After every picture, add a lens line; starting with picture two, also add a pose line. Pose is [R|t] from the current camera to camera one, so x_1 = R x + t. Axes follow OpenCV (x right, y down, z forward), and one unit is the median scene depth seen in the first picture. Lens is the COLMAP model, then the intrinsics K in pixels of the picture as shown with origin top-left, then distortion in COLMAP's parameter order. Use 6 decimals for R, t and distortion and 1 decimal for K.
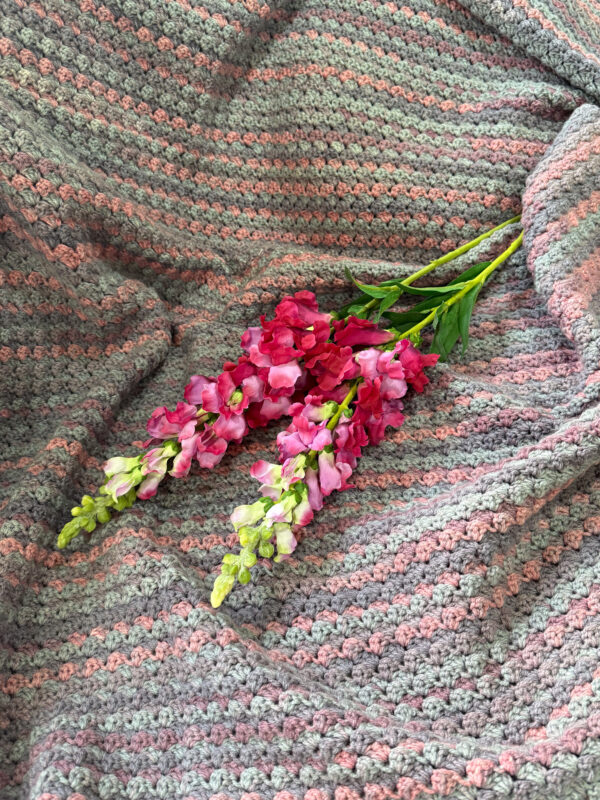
lens RADIAL K [[632.8, 0, 300.0], [0, 632.8, 400.0], [0, 0, 1]] dist [0.043008, -0.118834]
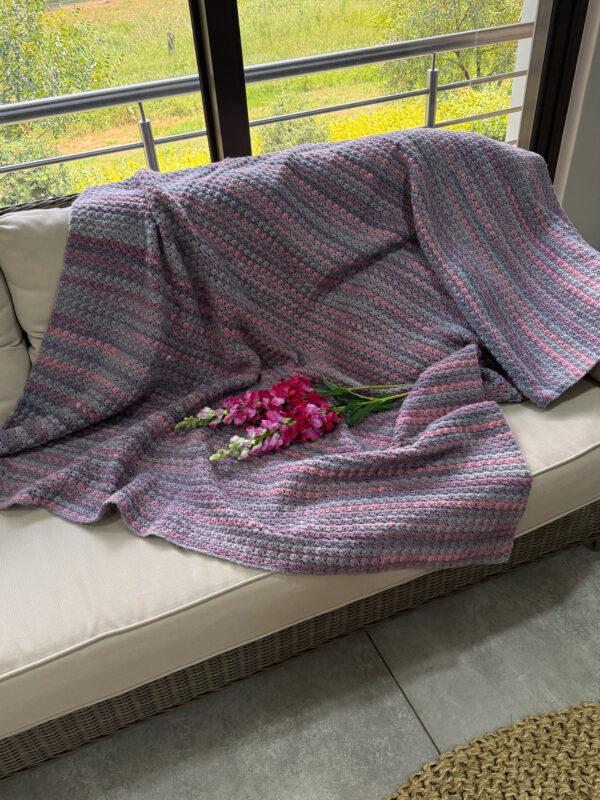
lens RADIAL K [[632.8, 0, 300.0], [0, 632.8, 400.0], [0, 0, 1]] dist [0.043008, -0.118834]
pose [[0.876286, 0.346143, -0.335125, 0.799788], [-0.402320, 0.908410, -0.113713, 0.184103], [0.265070, 0.234472, 0.935286, -1.184002]]
